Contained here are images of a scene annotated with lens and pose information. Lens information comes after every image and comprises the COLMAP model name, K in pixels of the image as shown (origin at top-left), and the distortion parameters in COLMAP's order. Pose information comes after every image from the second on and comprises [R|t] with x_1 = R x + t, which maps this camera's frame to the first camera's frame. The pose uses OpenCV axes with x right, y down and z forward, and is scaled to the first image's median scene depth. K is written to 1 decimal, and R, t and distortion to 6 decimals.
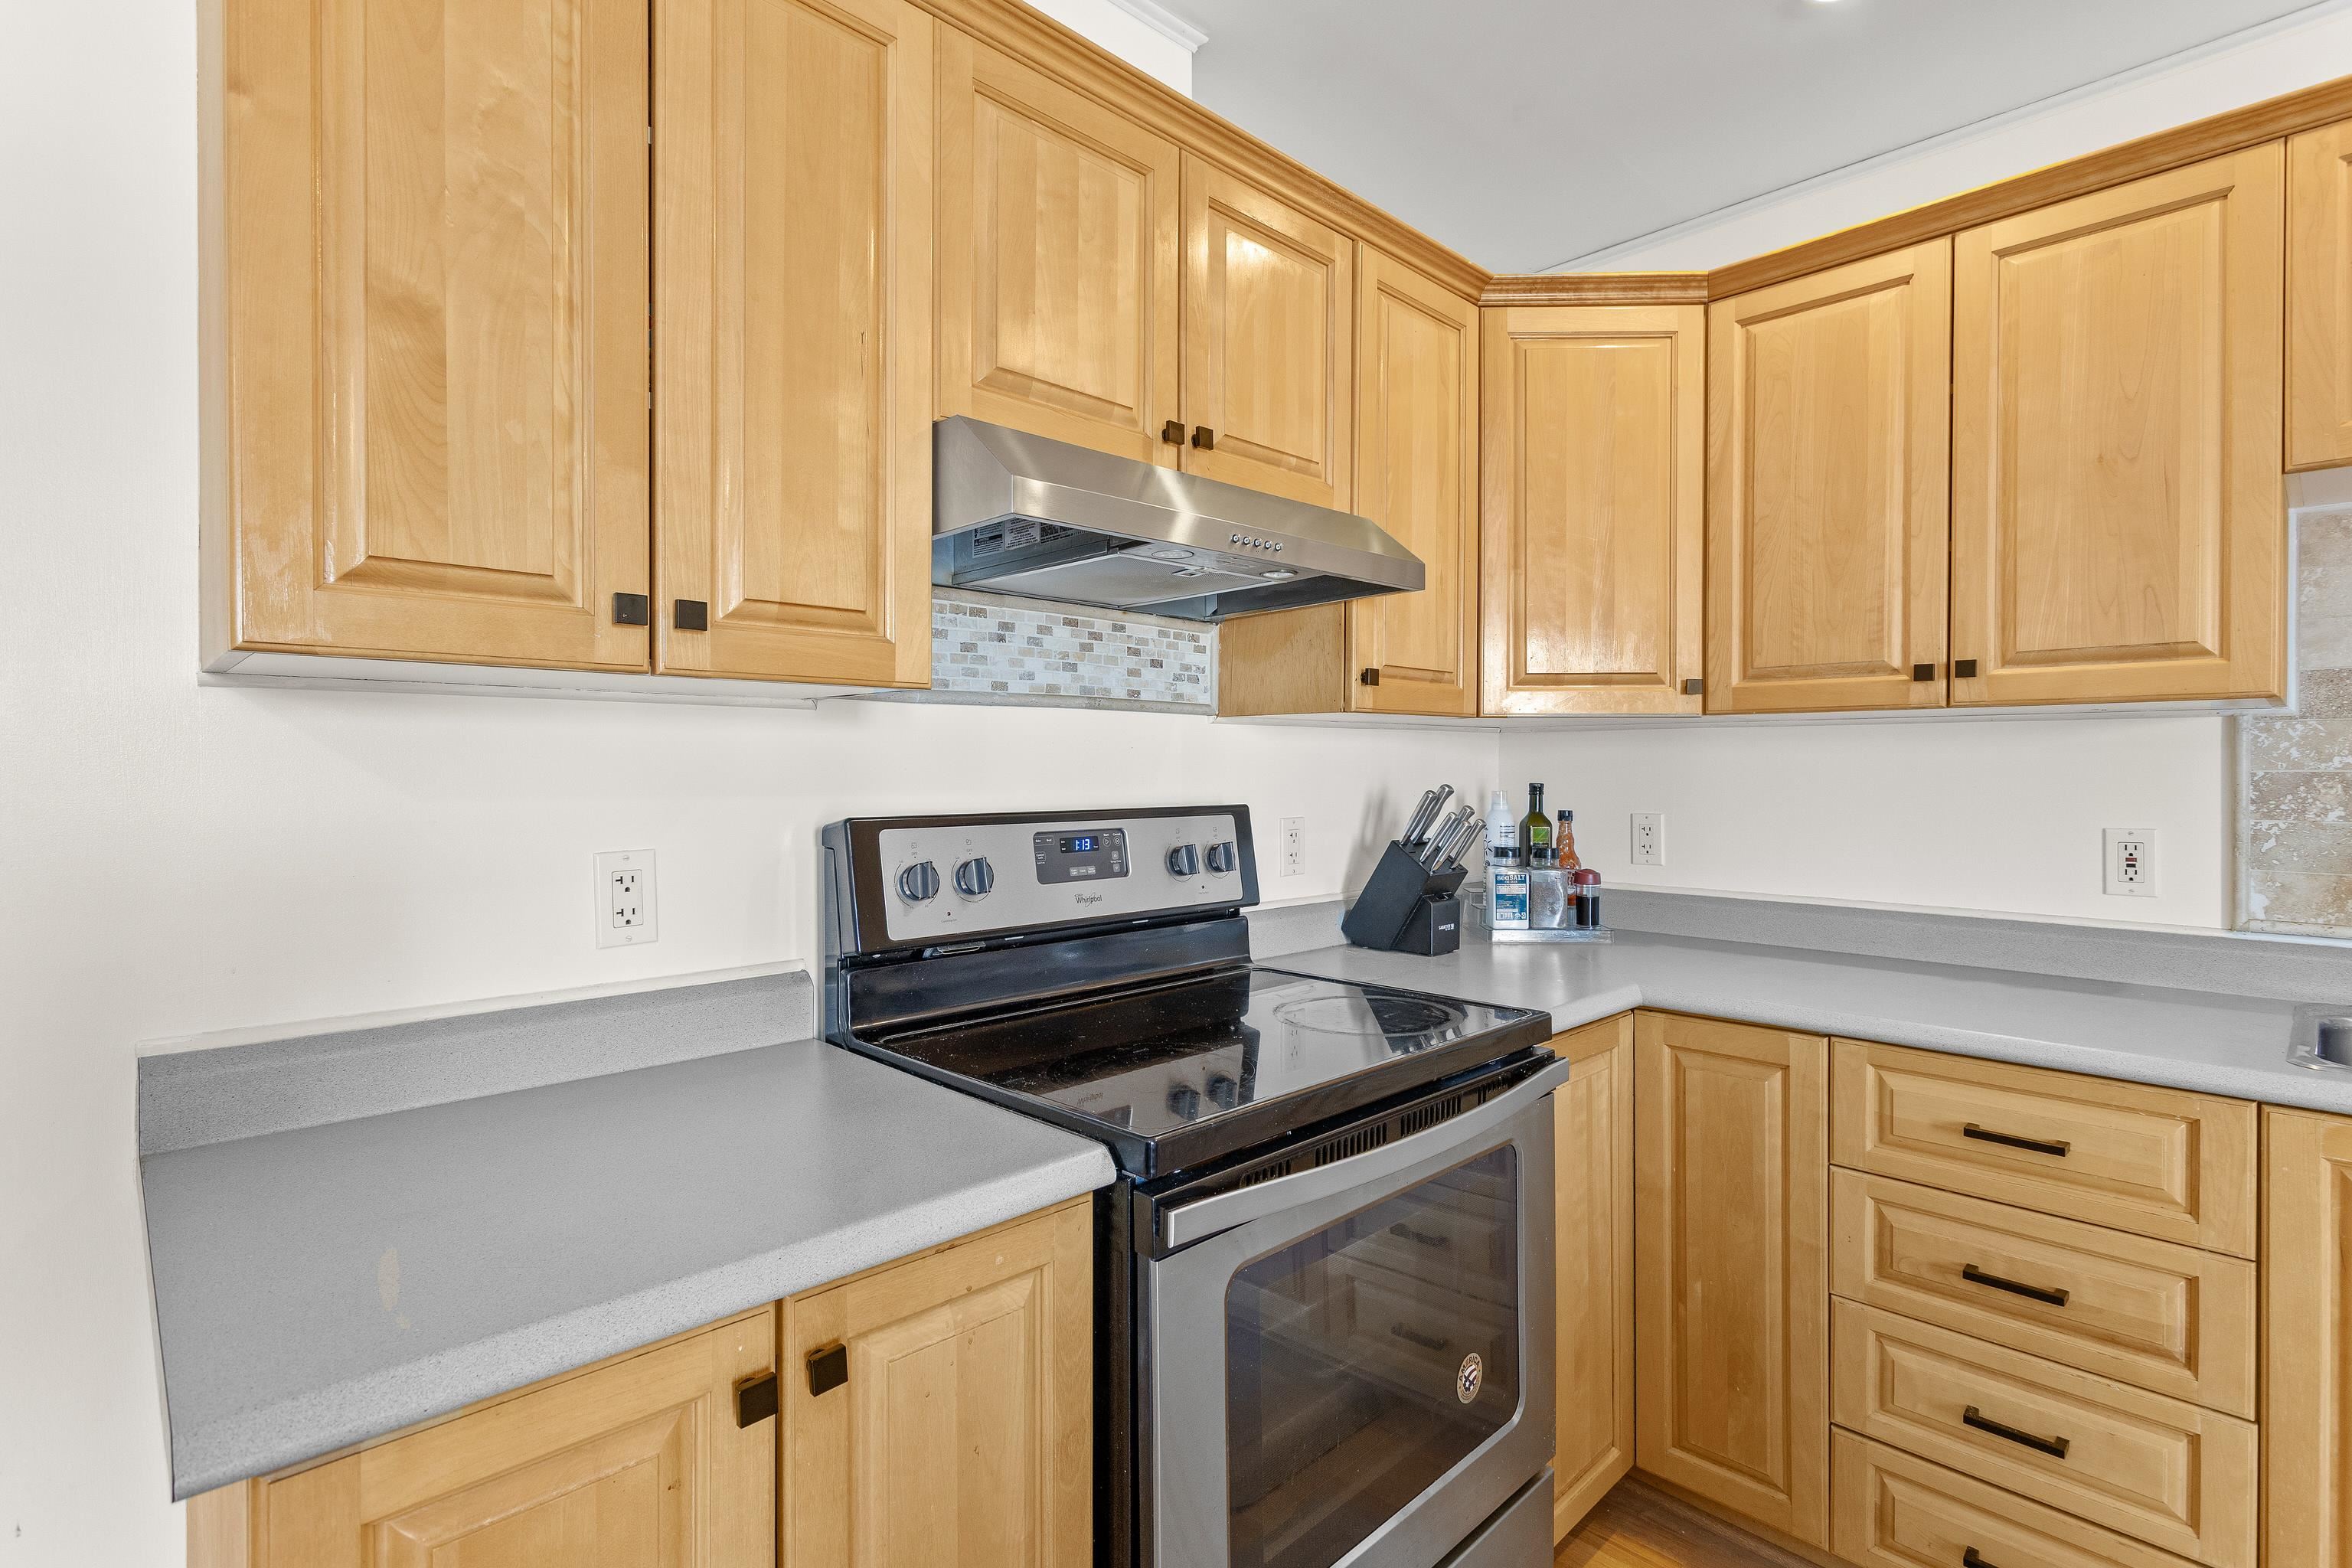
lens RADIAL K [[1130.4, 0, 1155.1], [0, 1130.4, 775.4], [0, 0, 1]] dist [0.002985, 0.001059]
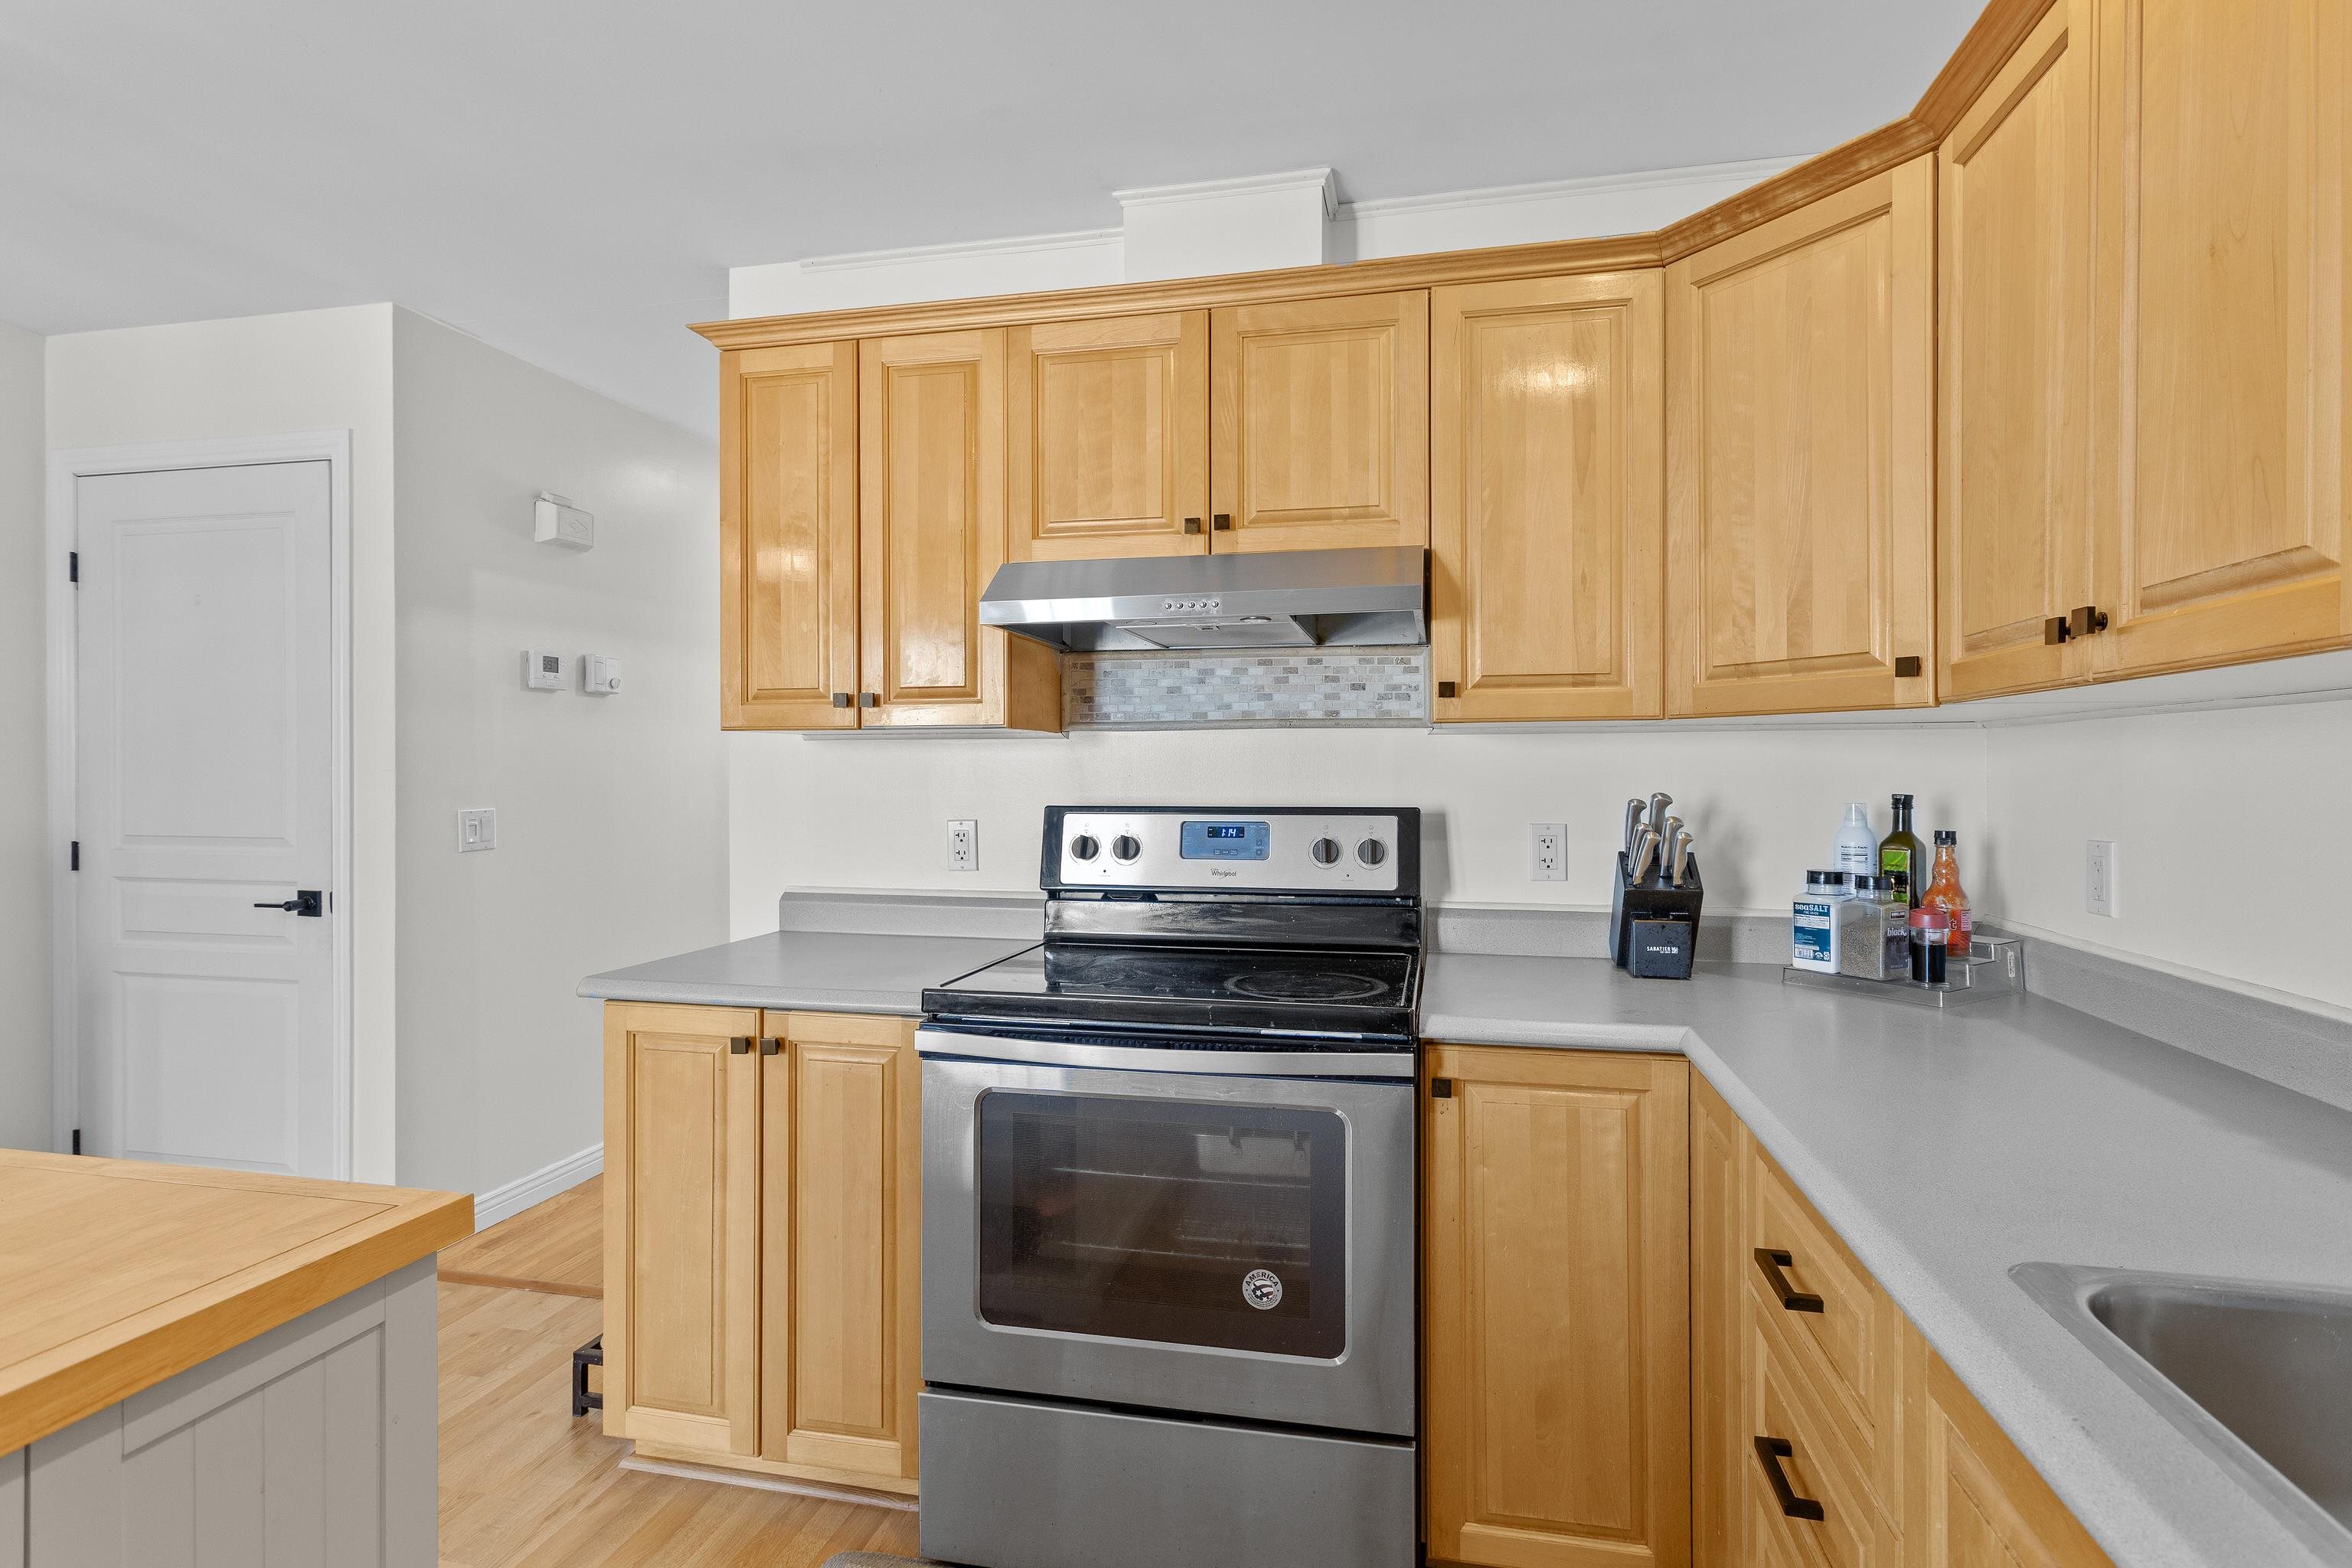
lens RADIAL K [[1109.1, 0, 1200.0], [0, 1109.1, 770.9], [0, 0, 1]] dist [0.000620, 0.000266]
pose [[0.560245, -0.002010, -0.828325, 0.953559], [-0.004891, 0.999972, -0.005735, -0.003289], [0.828312, 0.007265, 0.560219, 0.229561]]
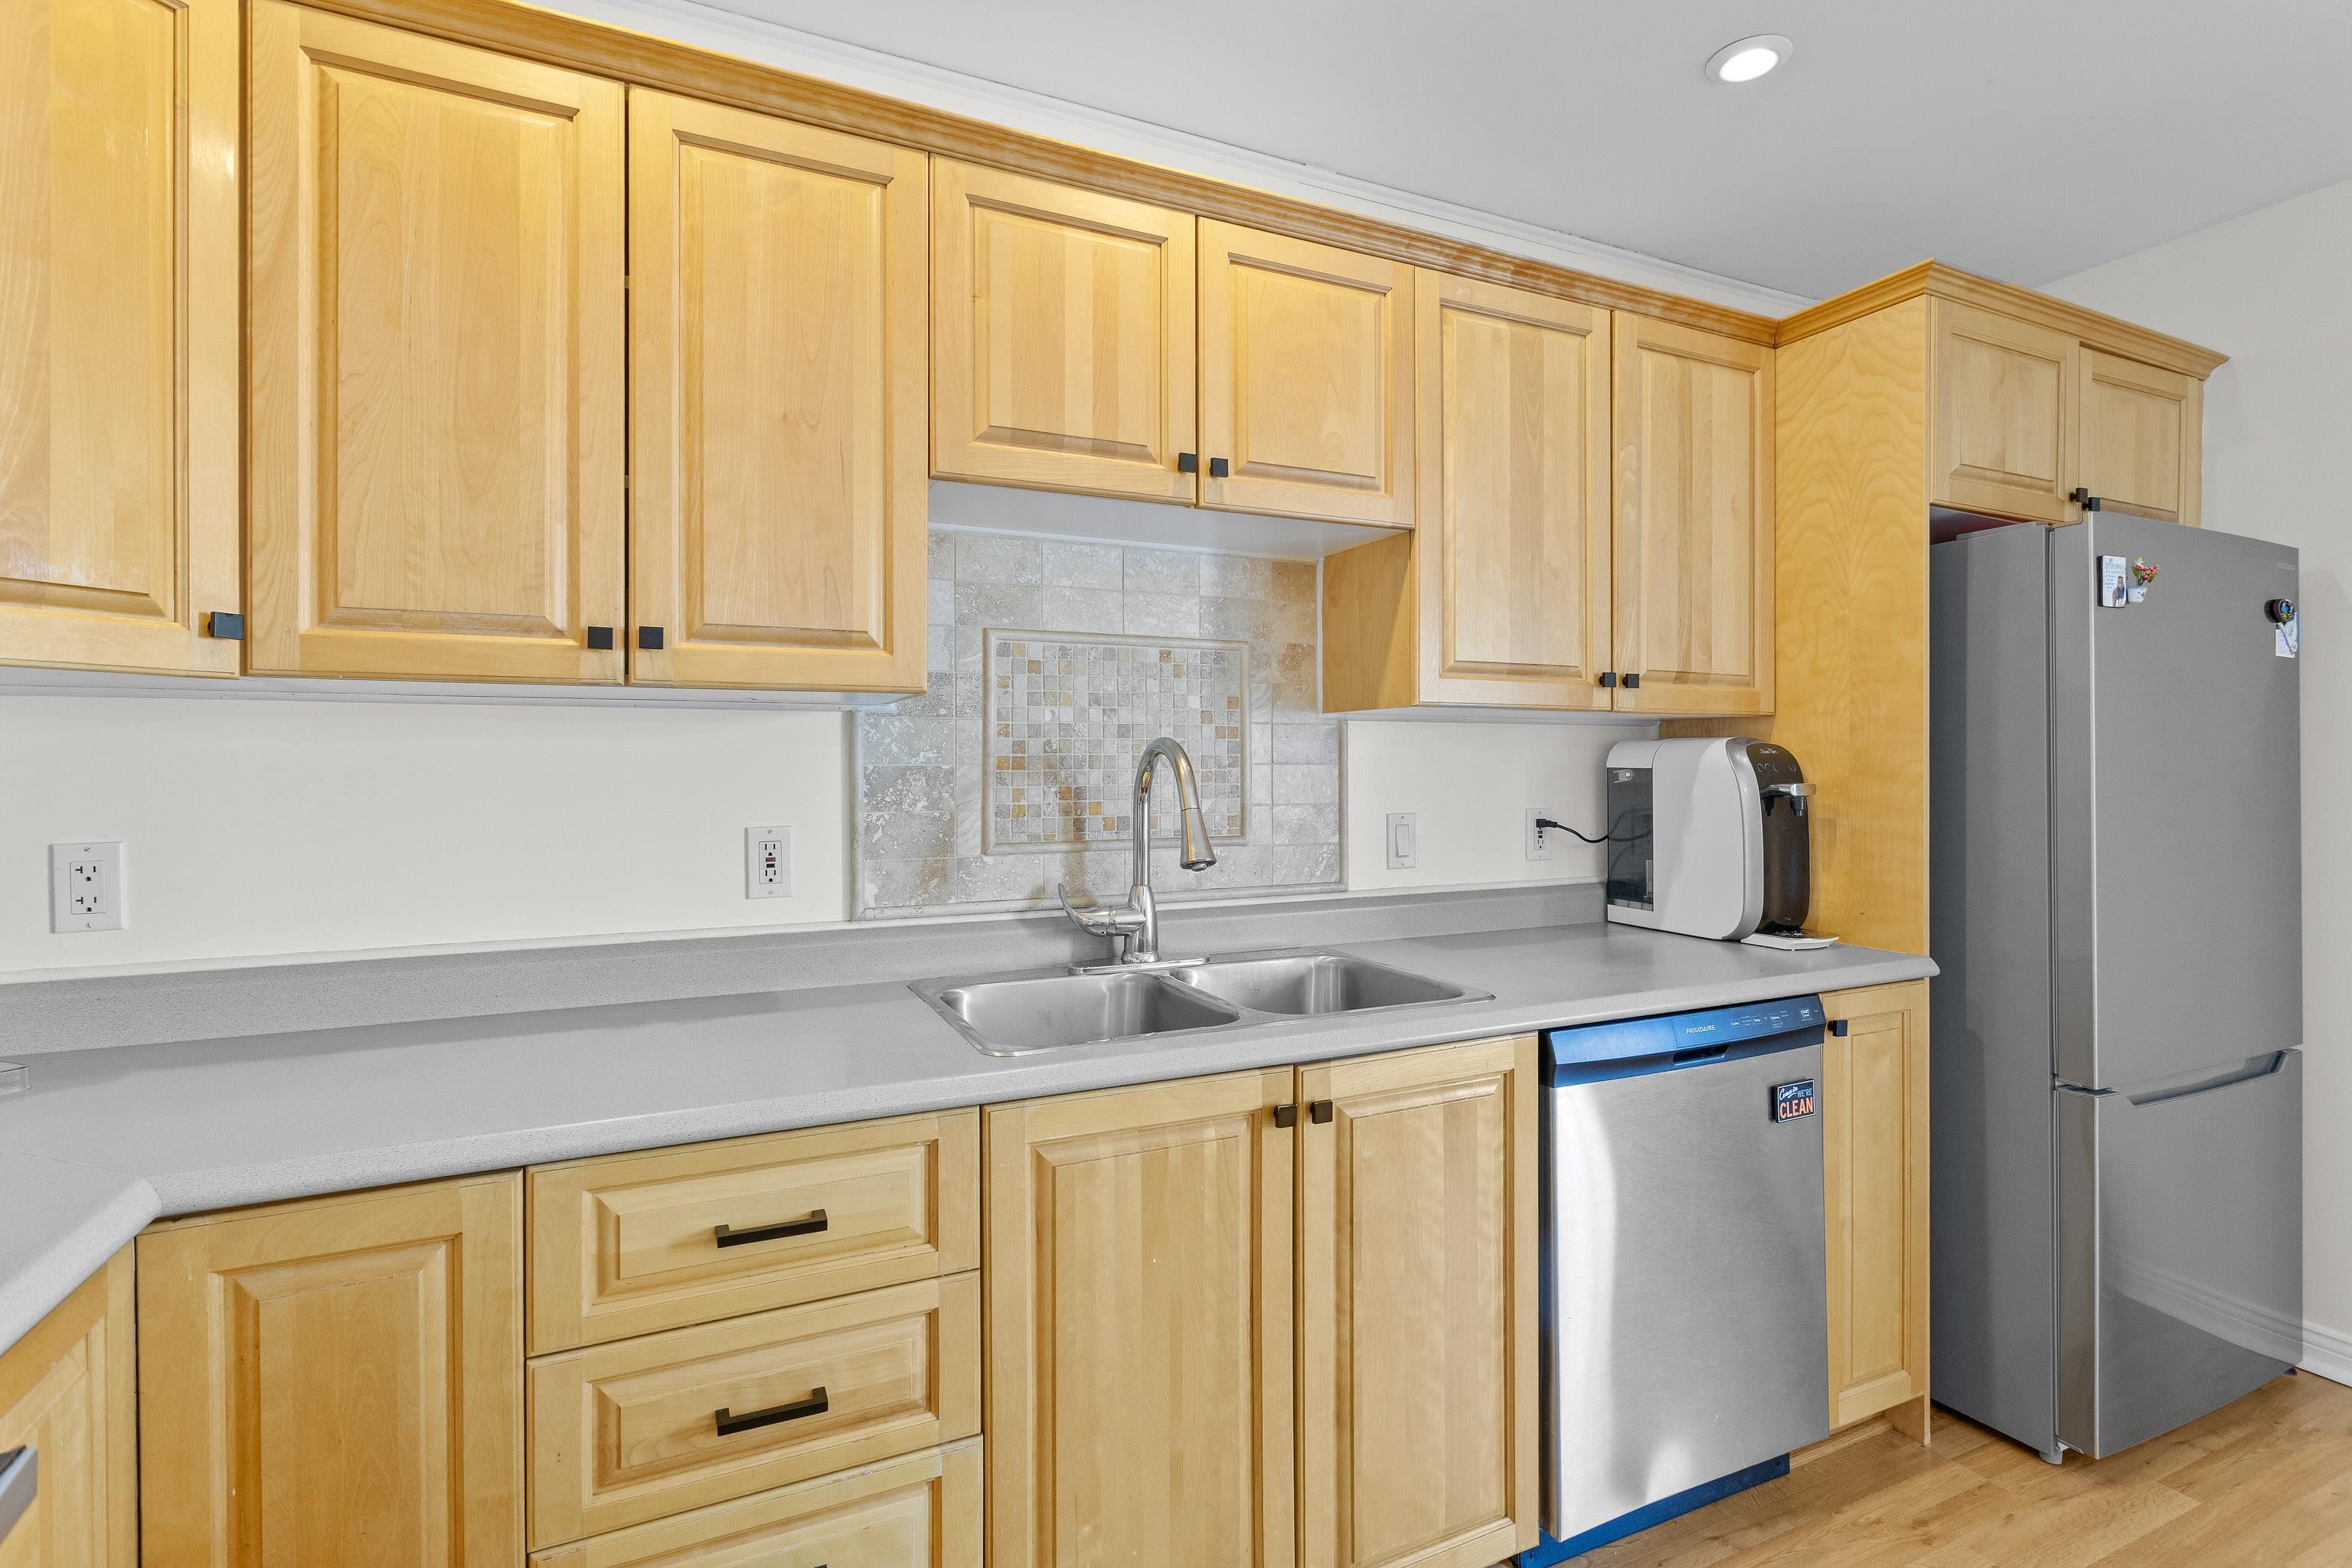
lens RADIAL K [[1129.7, 0, 1220.4], [0, 1129.7, 762.4], [0, 0, 1]] dist [0.000252, 0.000663]
pose [[0.298049, -0.002260, 0.954548, 0.078471], [0.007350, 0.999973, 0.000073, -0.004180], [-0.954522, 0.006994, 0.298058, 0.382257]]
